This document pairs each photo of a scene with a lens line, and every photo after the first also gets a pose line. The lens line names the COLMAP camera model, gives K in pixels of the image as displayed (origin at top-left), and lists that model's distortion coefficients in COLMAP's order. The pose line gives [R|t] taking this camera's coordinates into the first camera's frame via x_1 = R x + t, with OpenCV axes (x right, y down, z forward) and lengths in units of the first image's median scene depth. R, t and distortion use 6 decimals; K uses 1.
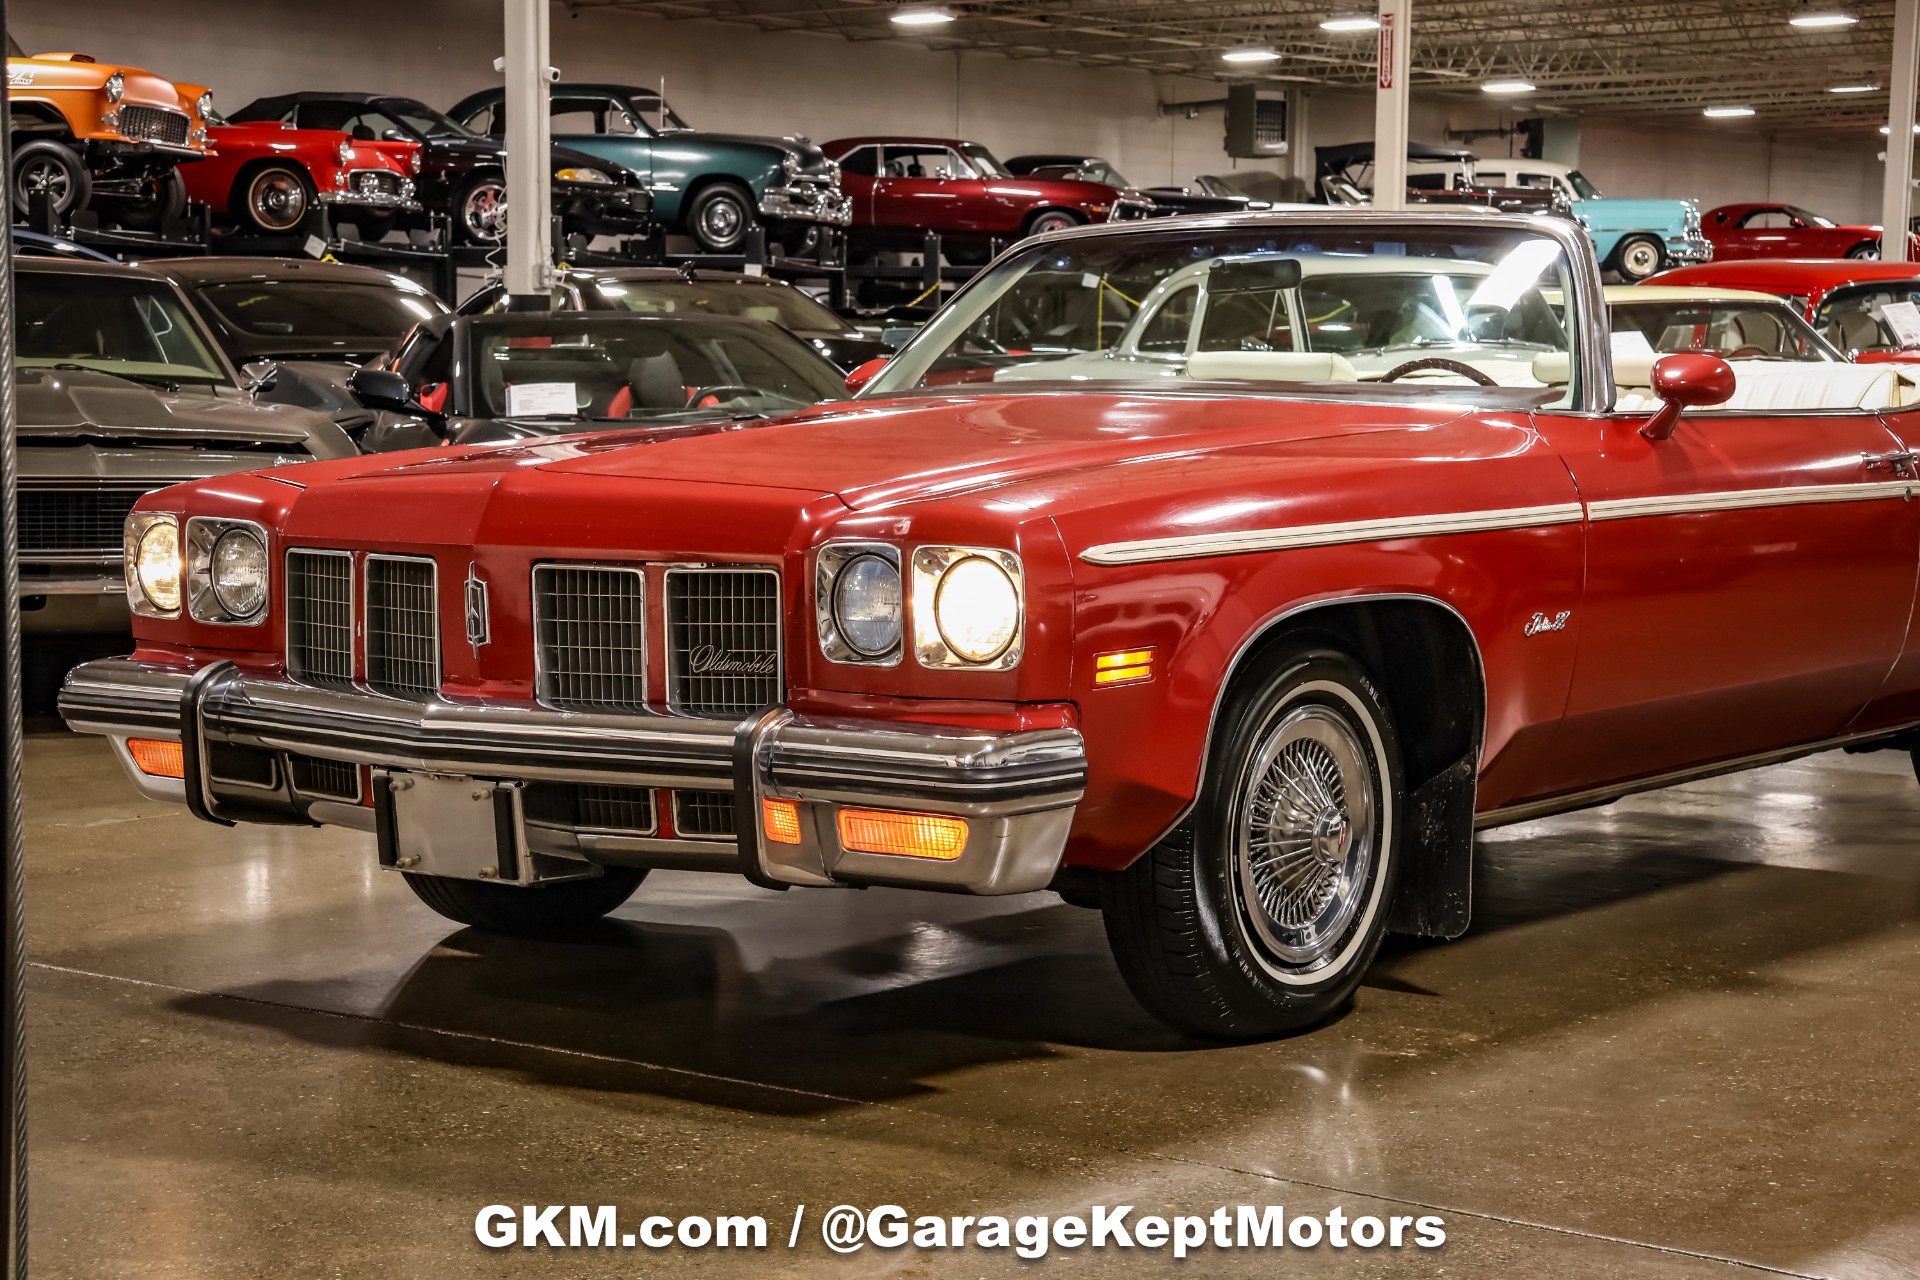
lens RADIAL K [[3554.1, 0, 943.6], [0, 3554.1, 637.8], [0, 0, 1]] dist [0.190217, 0.913812]
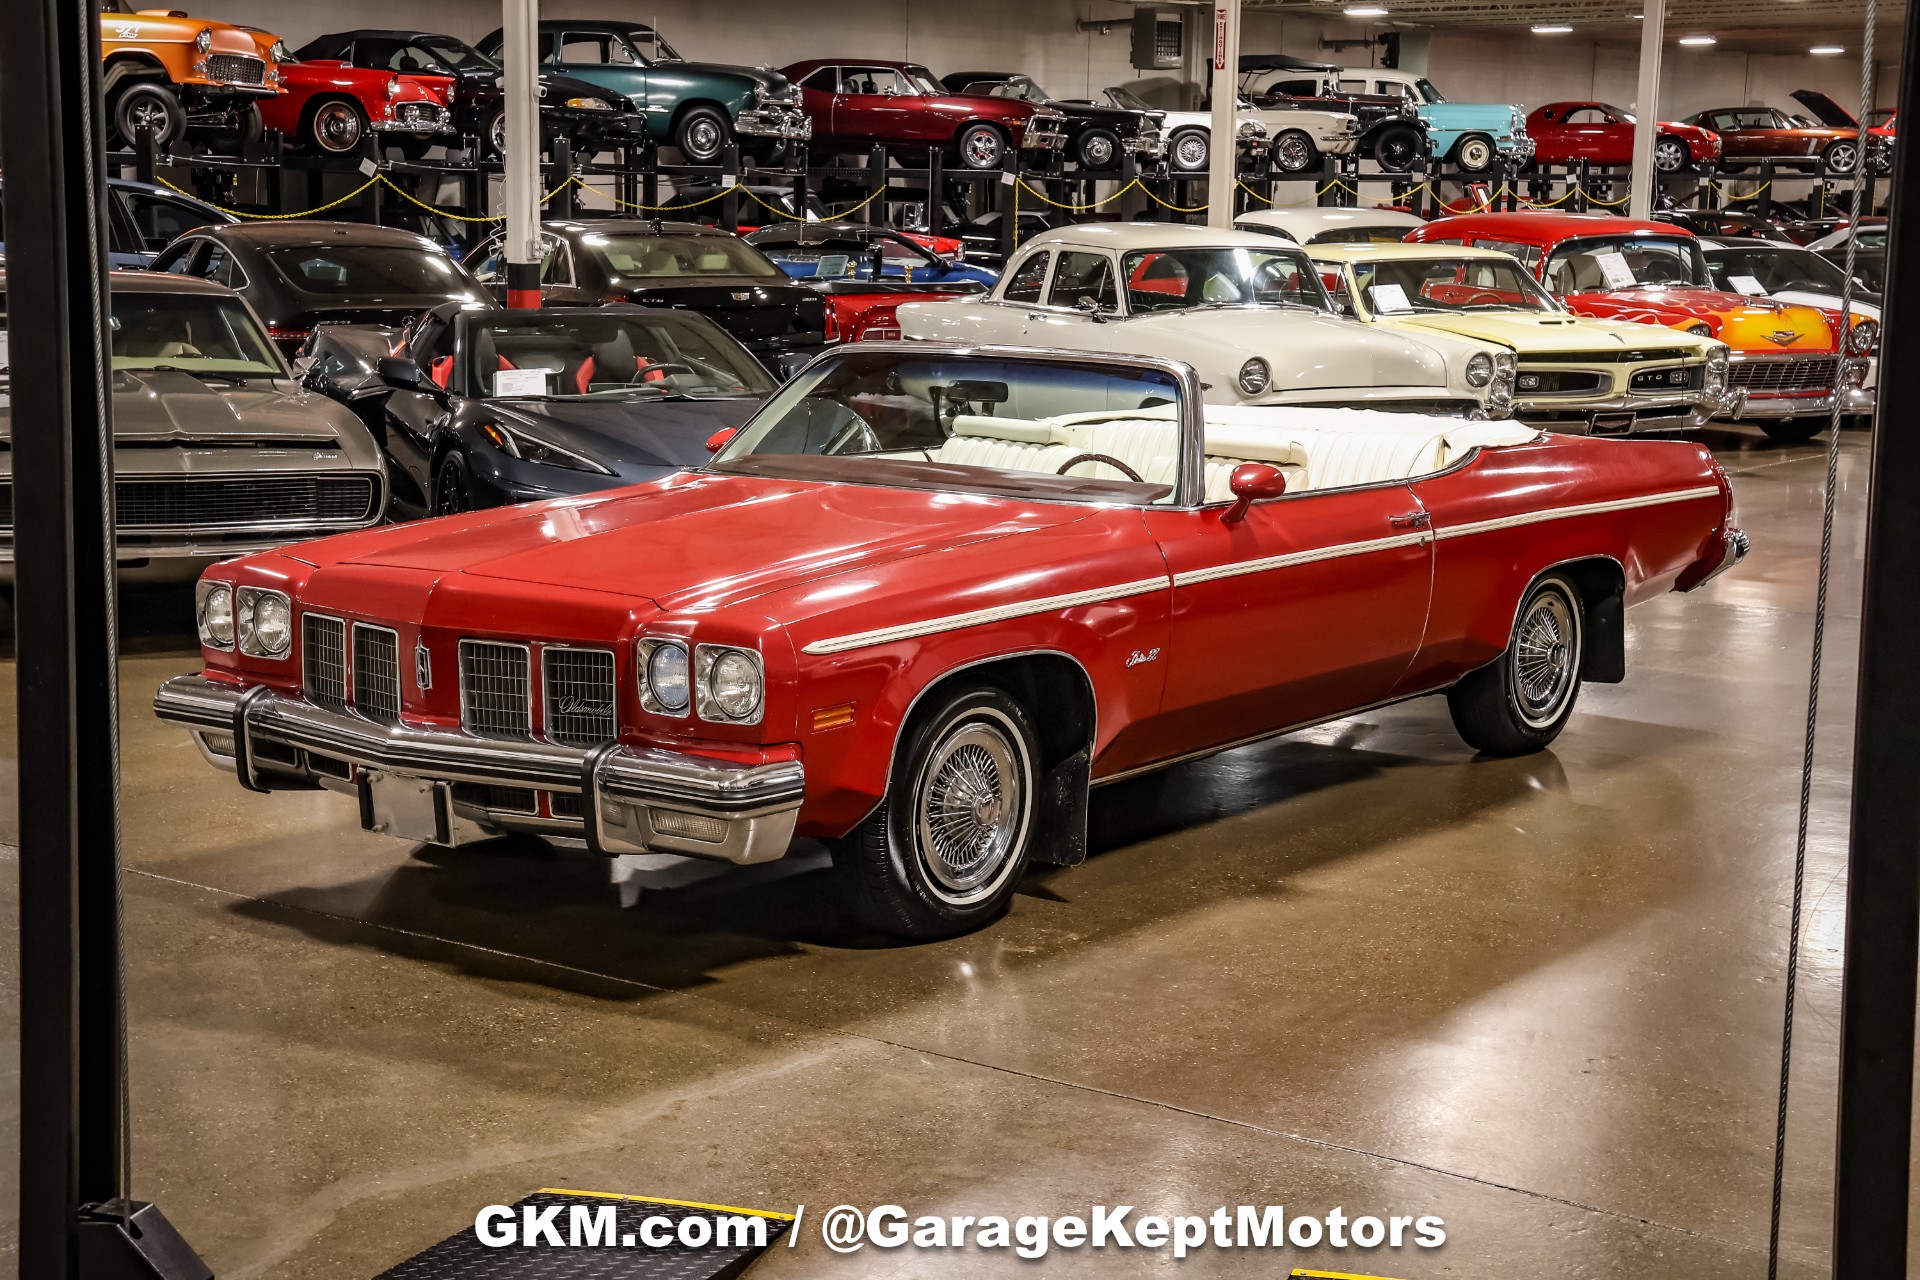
lens RADIAL K [[3044.3, 0, 956.1], [0, 3044.3, 645.8], [0, 0, 1]] dist [0.111005, 0.653869]
pose [[0.999935, 0.006356, 0.009510, 0.040447], [-0.007028, 0.997351, 0.072400, -0.053195], [-0.009025, -0.072462, 0.997330, -0.148422]]
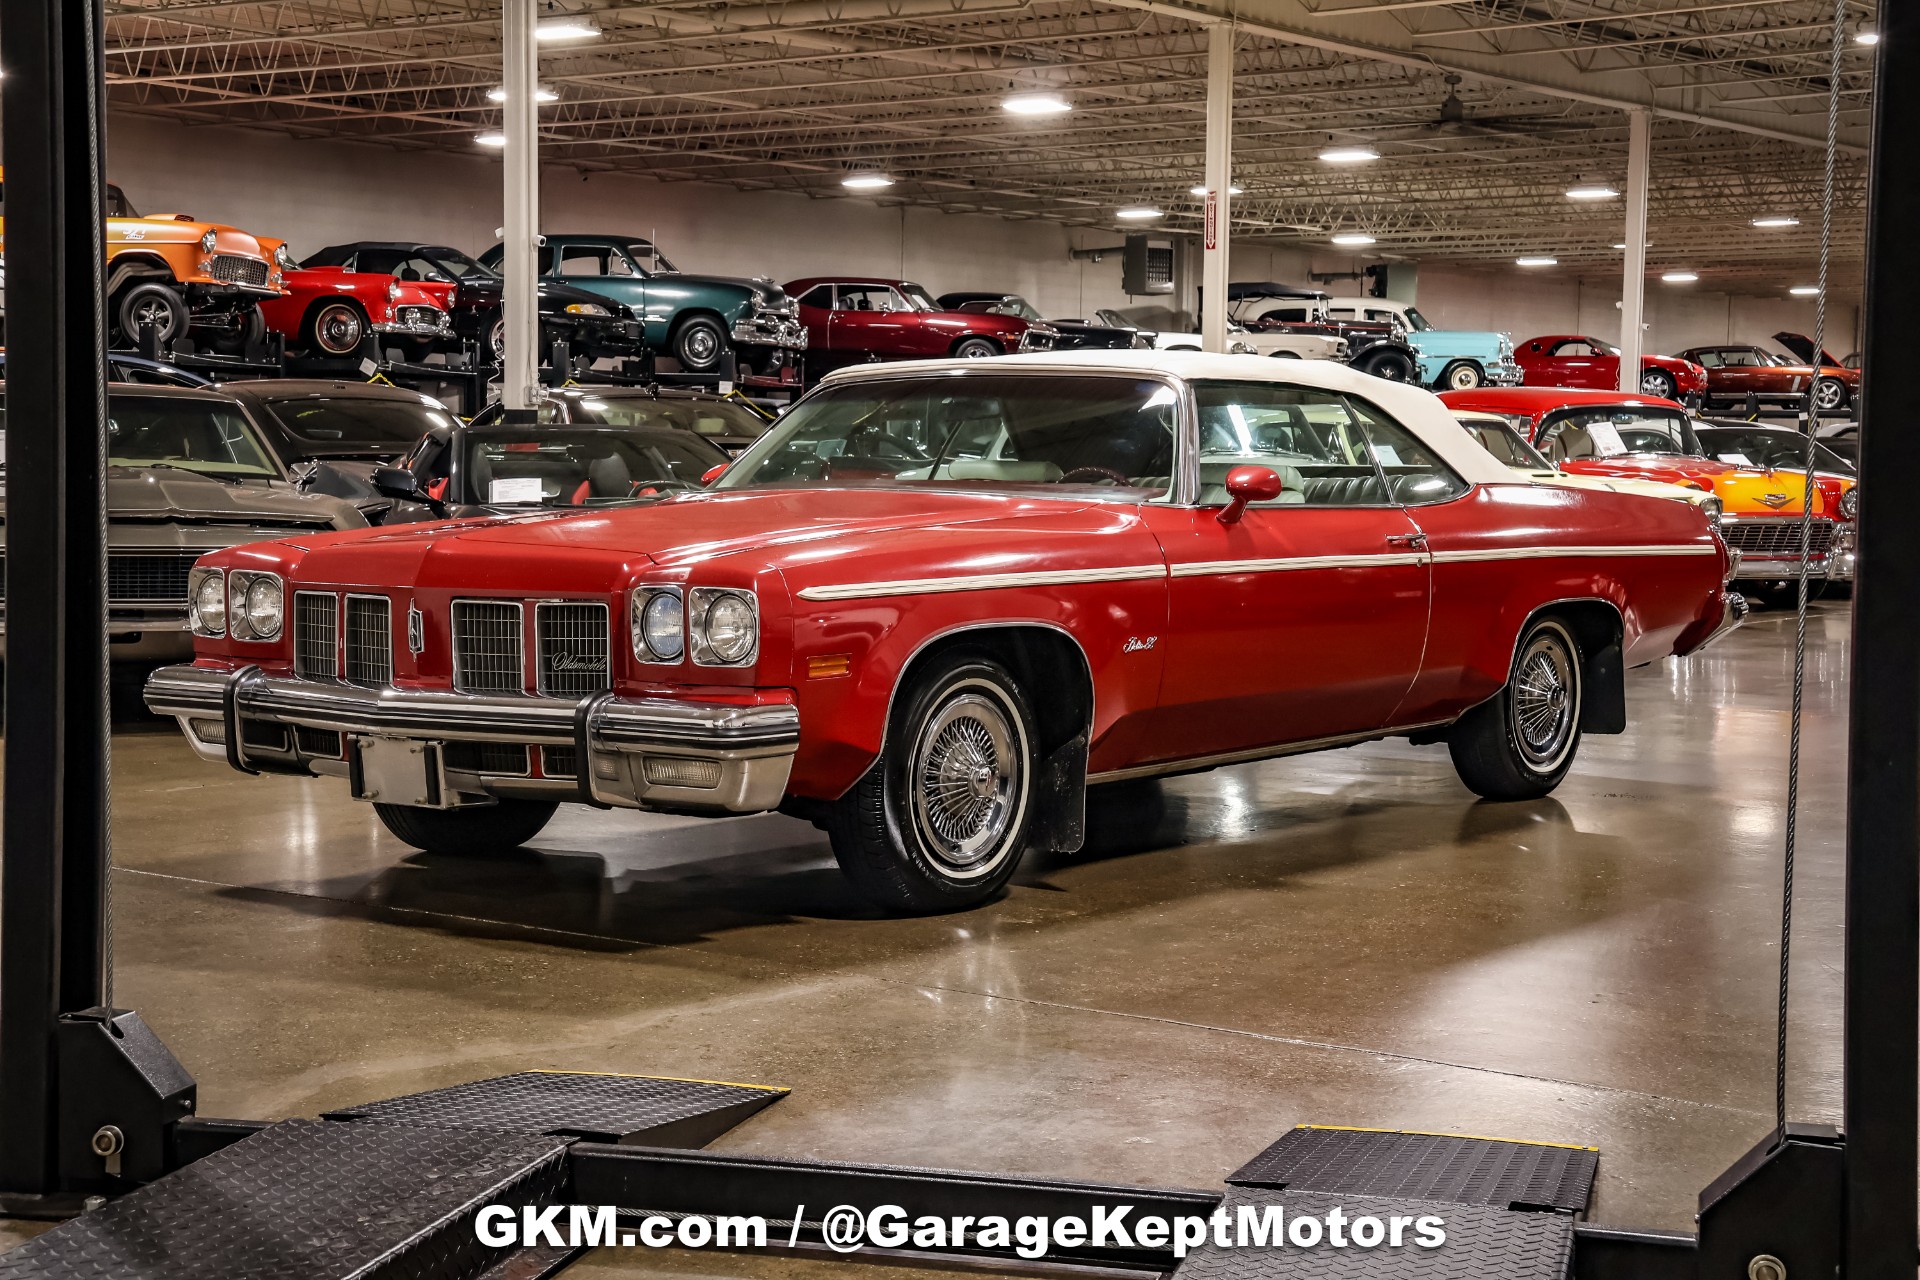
lens RADIAL K [[3054.6, 0, 956.8], [0, 3054.6, 635.7], [0, 0, 1]] dist [0.123866, 0.581771]
pose [[0.999936, 0.003996, 0.010618, 0.040758], [-0.003788, 0.999802, -0.019513, 0.009138], [-0.010694, 0.019472, 0.999753, -0.148626]]
